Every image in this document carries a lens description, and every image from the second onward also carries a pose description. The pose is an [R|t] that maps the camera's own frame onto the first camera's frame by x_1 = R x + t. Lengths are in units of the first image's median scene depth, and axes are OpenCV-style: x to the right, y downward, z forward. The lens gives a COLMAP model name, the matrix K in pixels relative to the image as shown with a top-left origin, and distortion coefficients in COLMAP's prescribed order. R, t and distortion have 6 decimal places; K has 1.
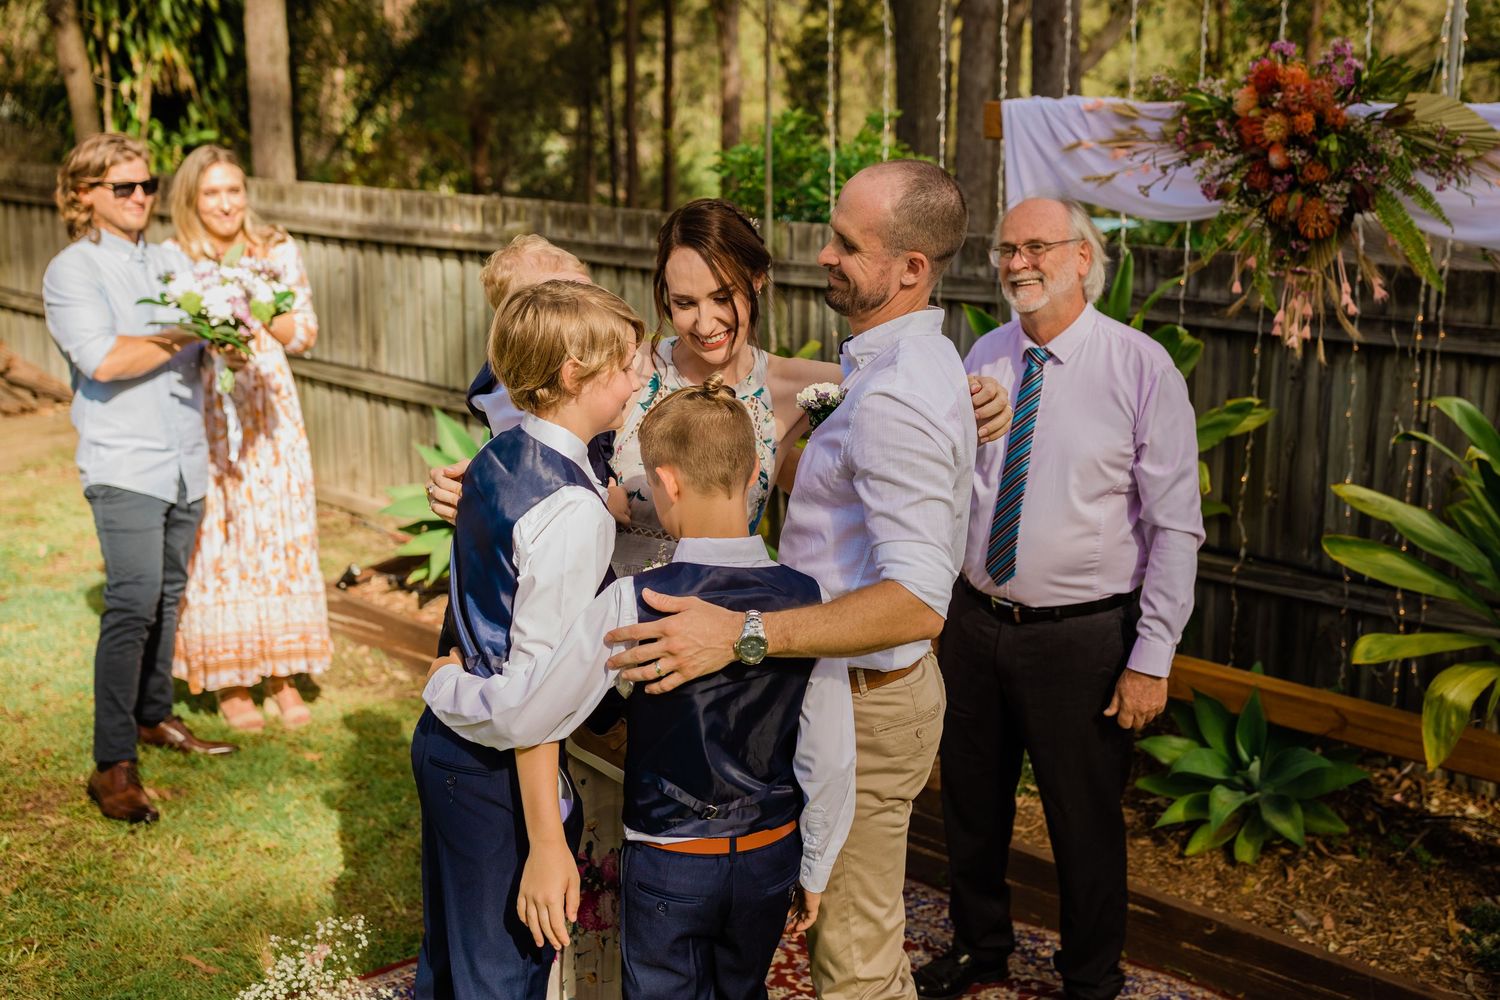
lens RADIAL K [[1583.3, 0, 752.1], [0, 1583.3, 497.3], [0, 0, 1]] dist [-0.010841, 0.000000]
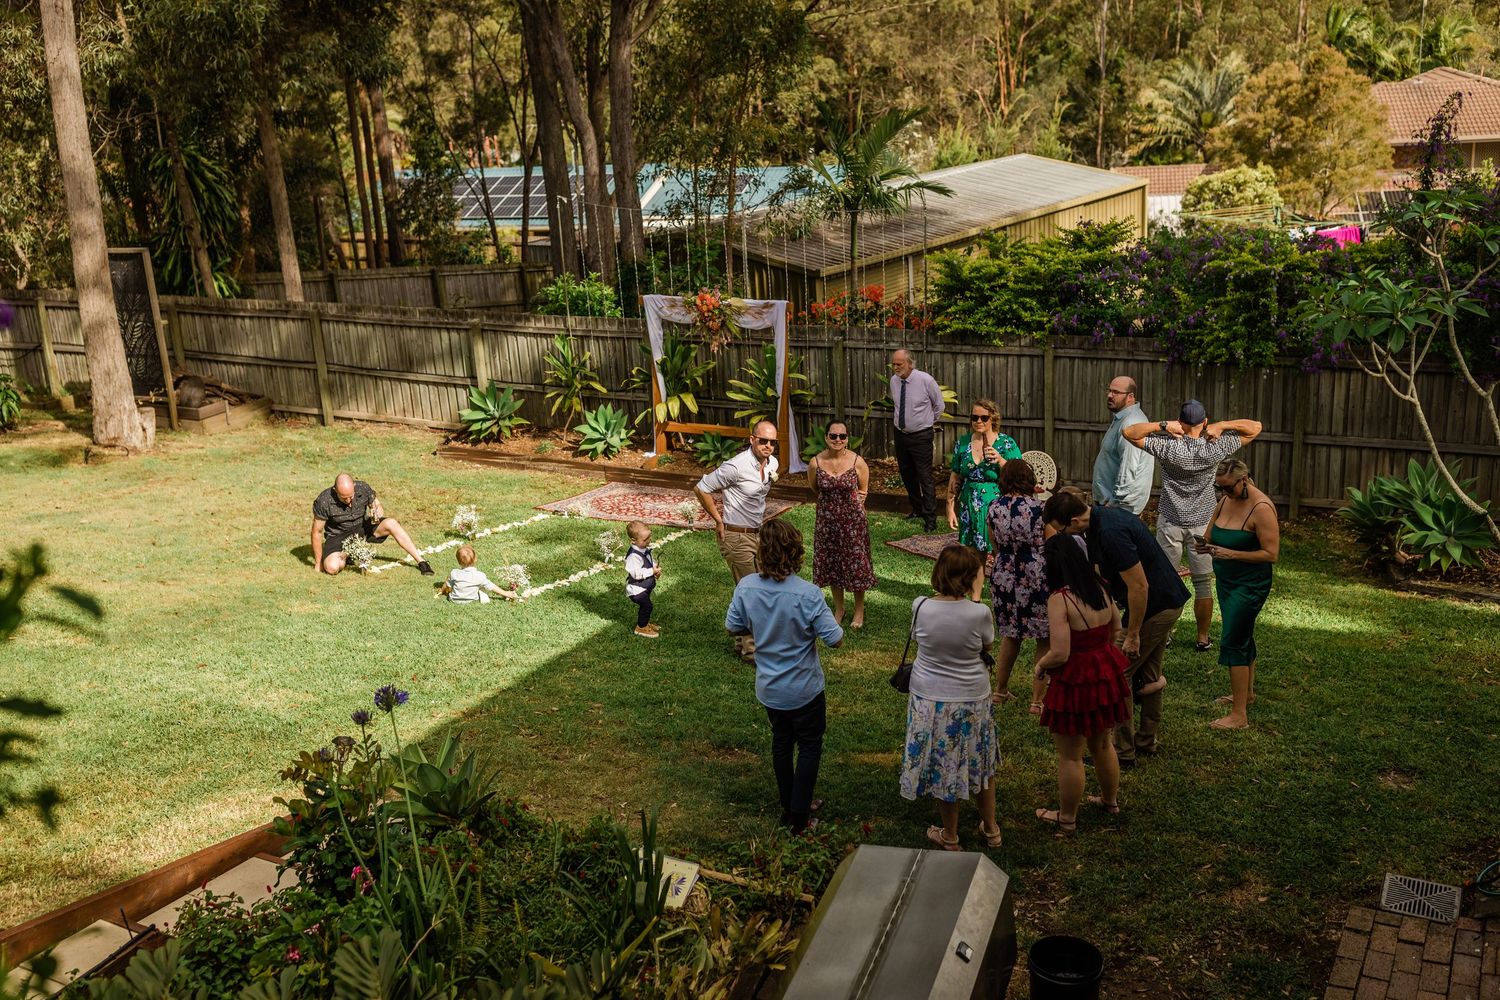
lens RADIAL K [[1583.3, 0, 749.4], [0, 1583.3, 499.3], [0, 0, 1]] dist [-0.010841, 0.000000]
pose [[0.952913, -0.136996, 0.270534, -0.818743], [0.117306, 0.989213, 0.087737, -0.061085], [-0.279635, -0.051871, 0.958704, -3.274170]]
